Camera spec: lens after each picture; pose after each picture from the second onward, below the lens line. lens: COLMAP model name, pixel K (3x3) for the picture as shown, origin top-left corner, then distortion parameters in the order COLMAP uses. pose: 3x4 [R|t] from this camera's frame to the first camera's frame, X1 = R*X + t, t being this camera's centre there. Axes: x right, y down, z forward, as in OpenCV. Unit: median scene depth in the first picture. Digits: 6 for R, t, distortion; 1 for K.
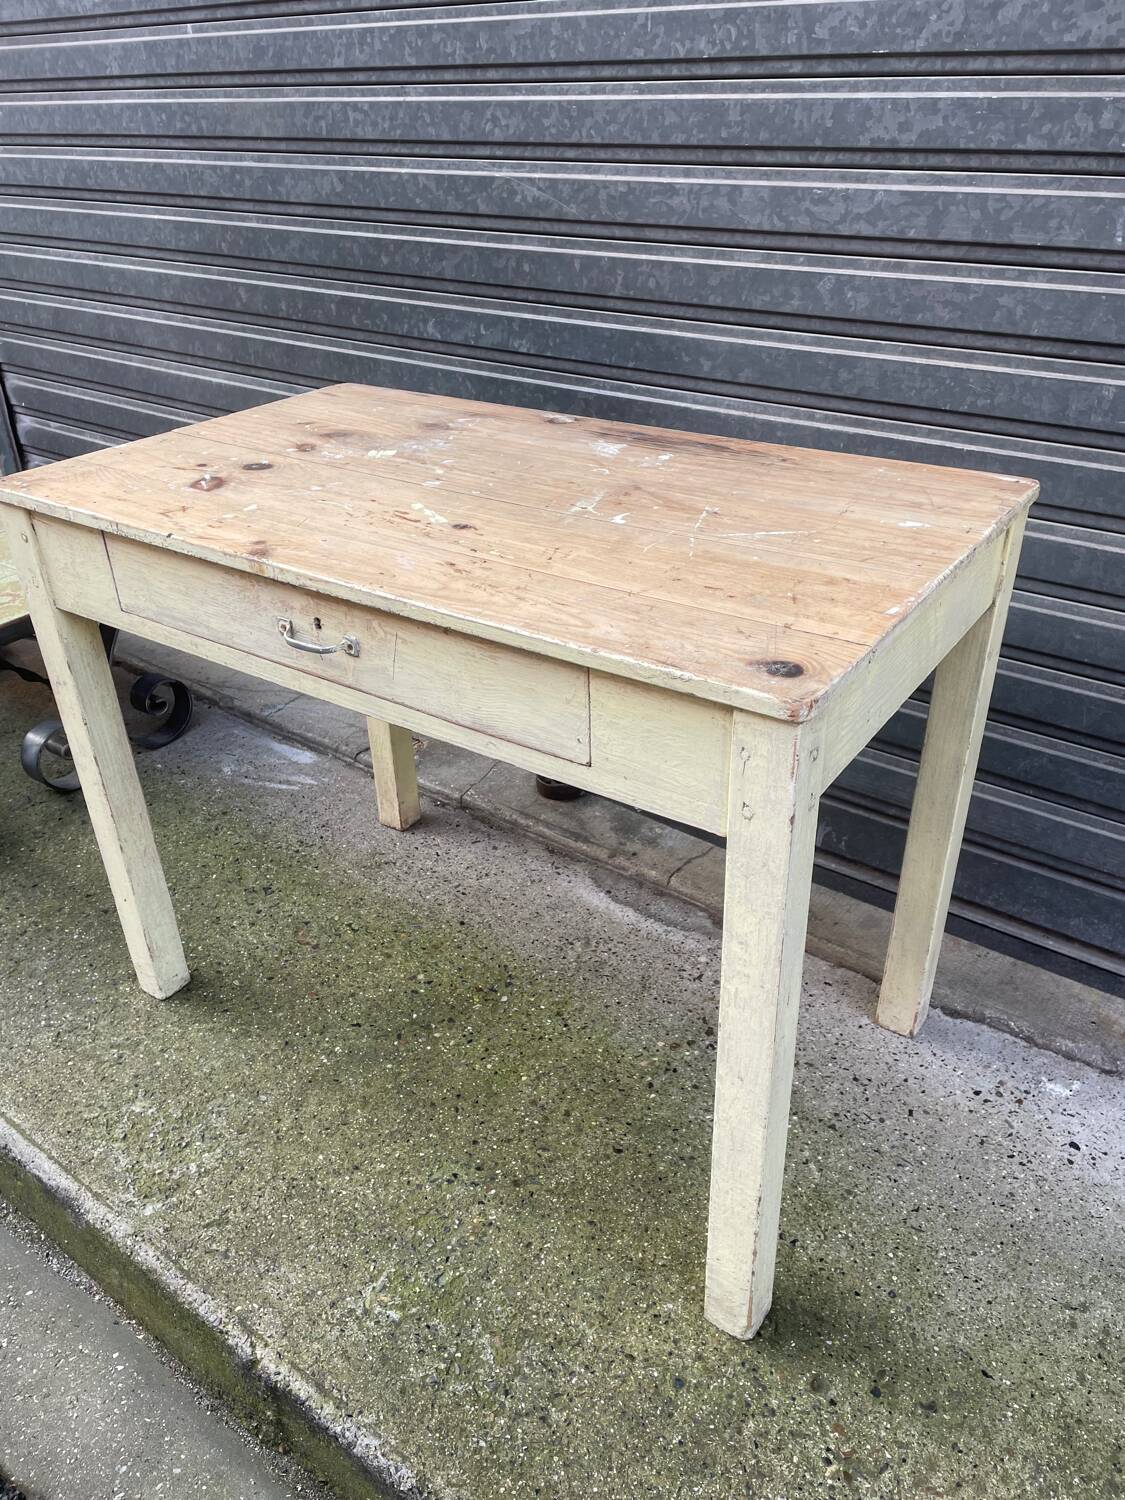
lens RADIAL K [[1131.0, 0, 556.4], [0, 1131.0, 759.2], [0, 0, 1]] dist [0.090054, -0.110814]
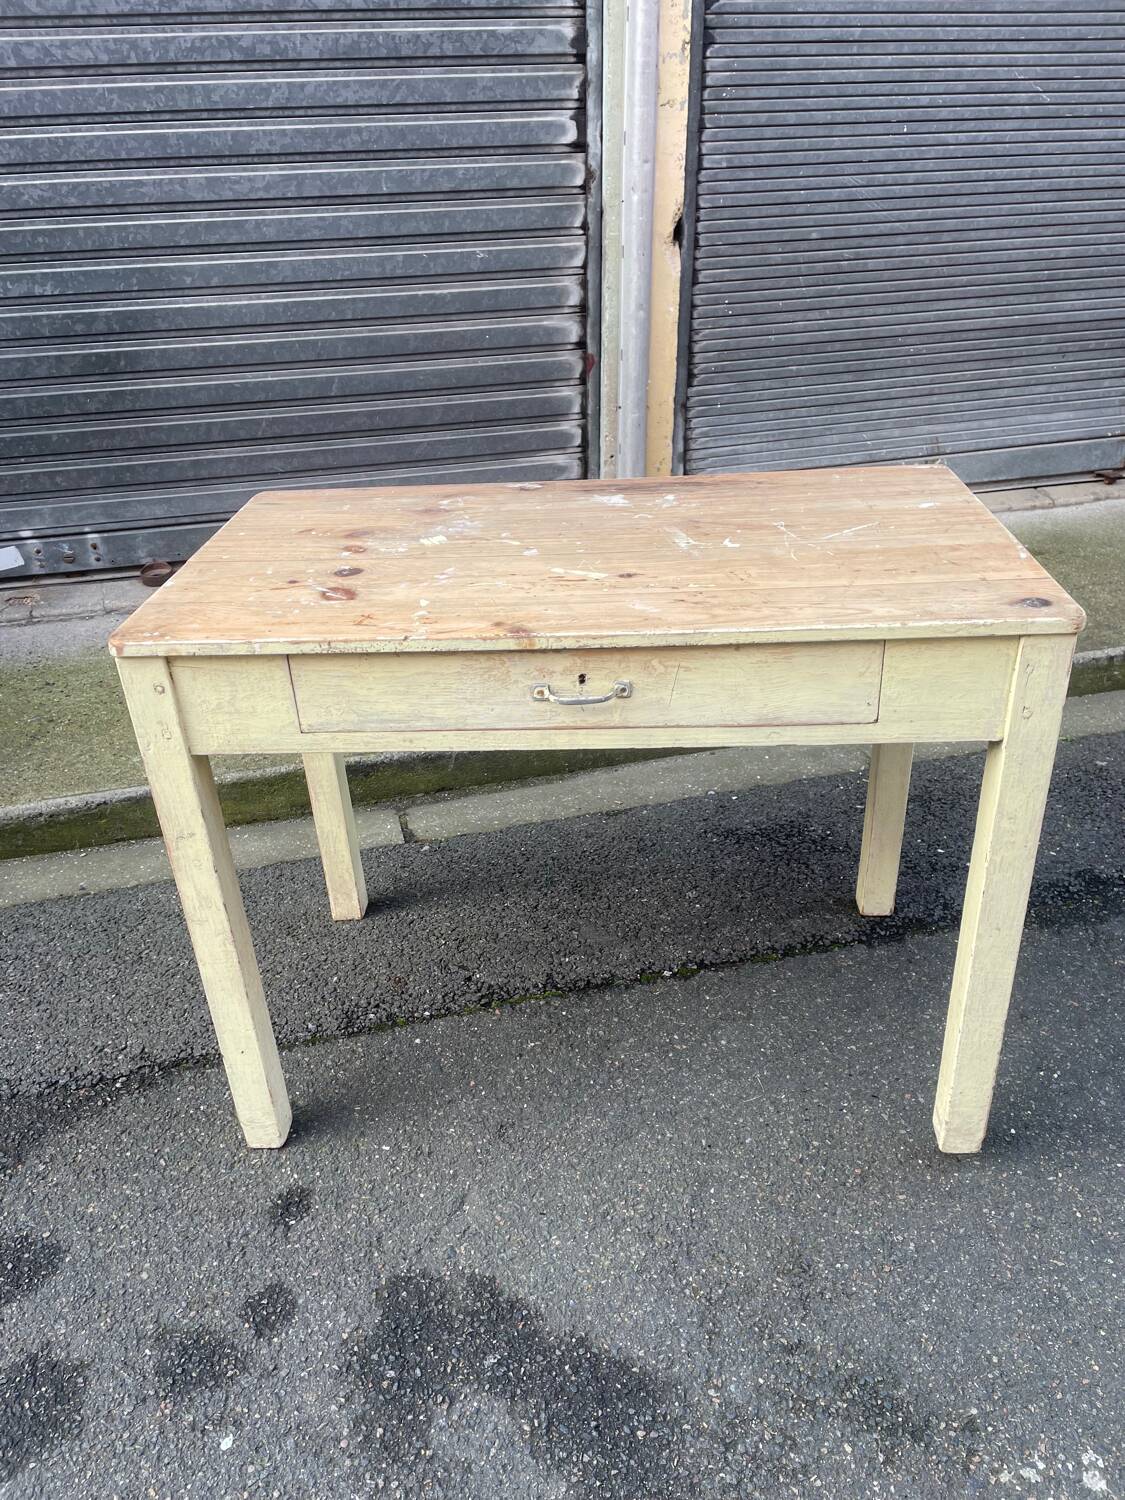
lens RADIAL K [[1131.0, 0, 554.2], [0, 1131.0, 763.1], [0, 0, 1]] dist [0.090054, -0.110814]
pose [[0.633234, -0.413028, 0.654540, -1.083809], [0.397145, 0.899276, 0.183245, 0.248689], [-0.664297, 0.143911, 0.733484, -0.628958]]
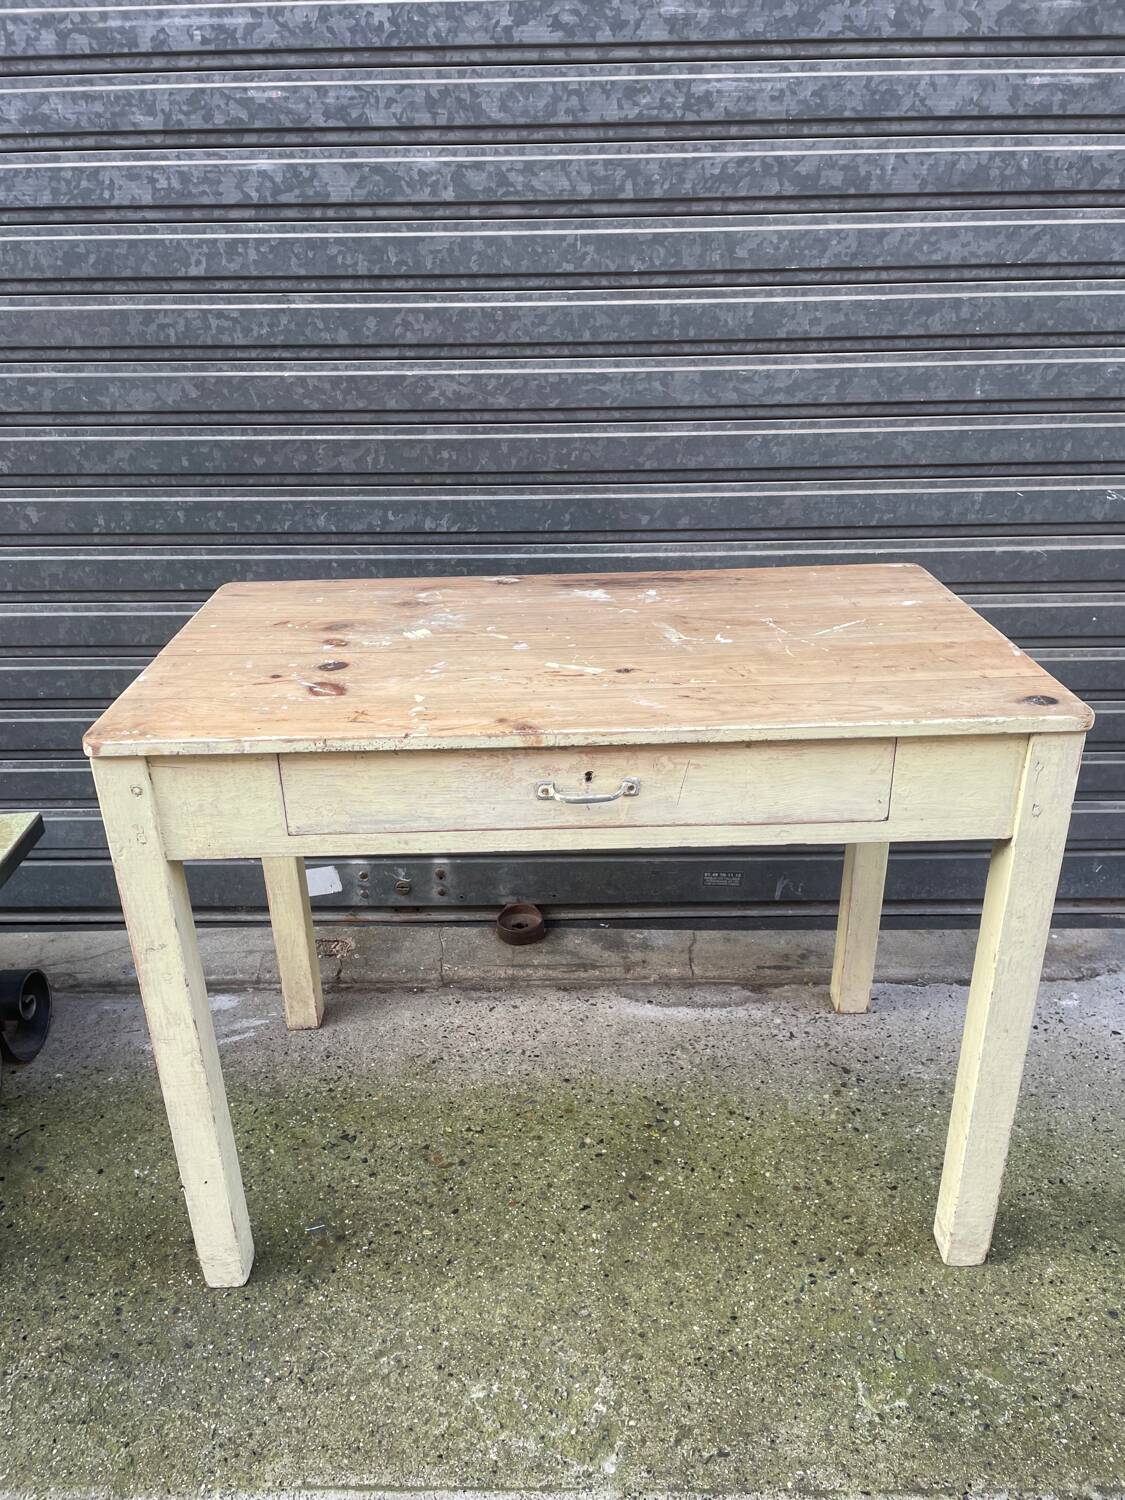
lens RADIAL K [[1131.0, 0, 553.3], [0, 1131.0, 763.9], [0, 0, 1]] dist [0.090054, -0.110814]
pose [[0.807231, -0.237617, 0.540292, -0.688787], [0.301141, 0.953083, -0.030764, -0.112206], [-0.507633, 0.187538, 0.840915, 0.141774]]
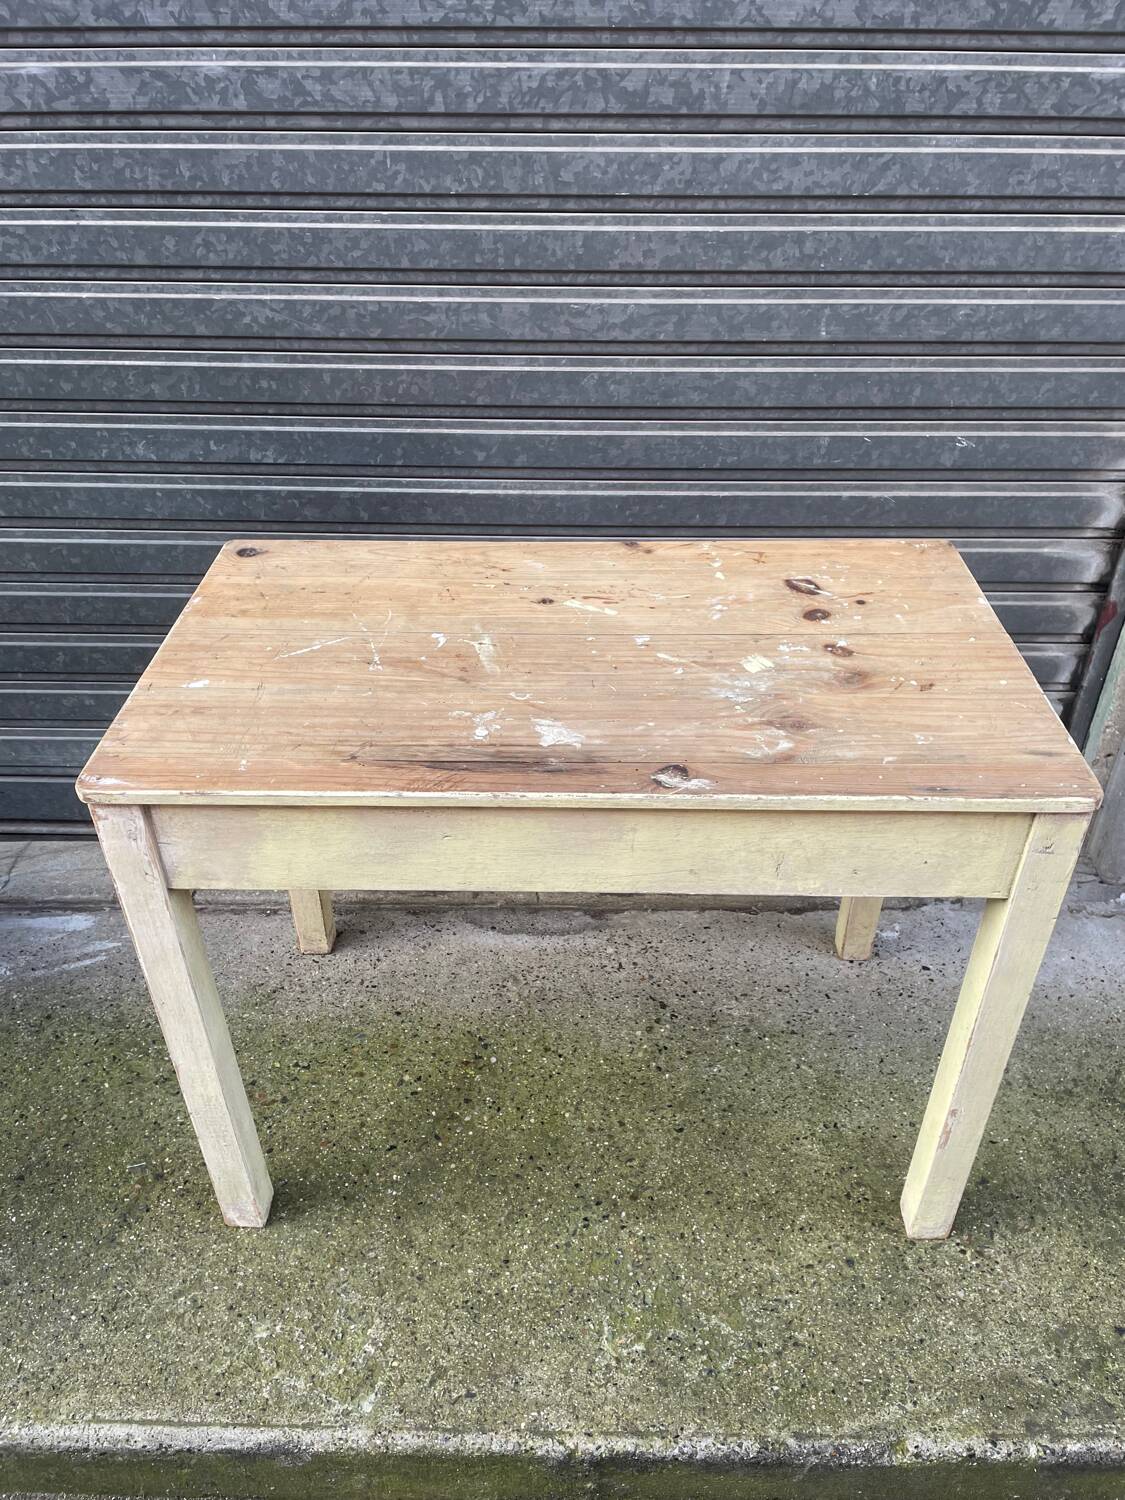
lens RADIAL K [[1131.0, 0, 565.3], [0, 1131.0, 756.6], [0, 0, 1]] dist [0.090054, -0.110814]
pose [[0.806935, -0.323495, 0.494173, -0.487677], [0.286610, 0.946028, 0.151283, -0.235200], [-0.516440, 0.019559, 0.856100, 0.023402]]
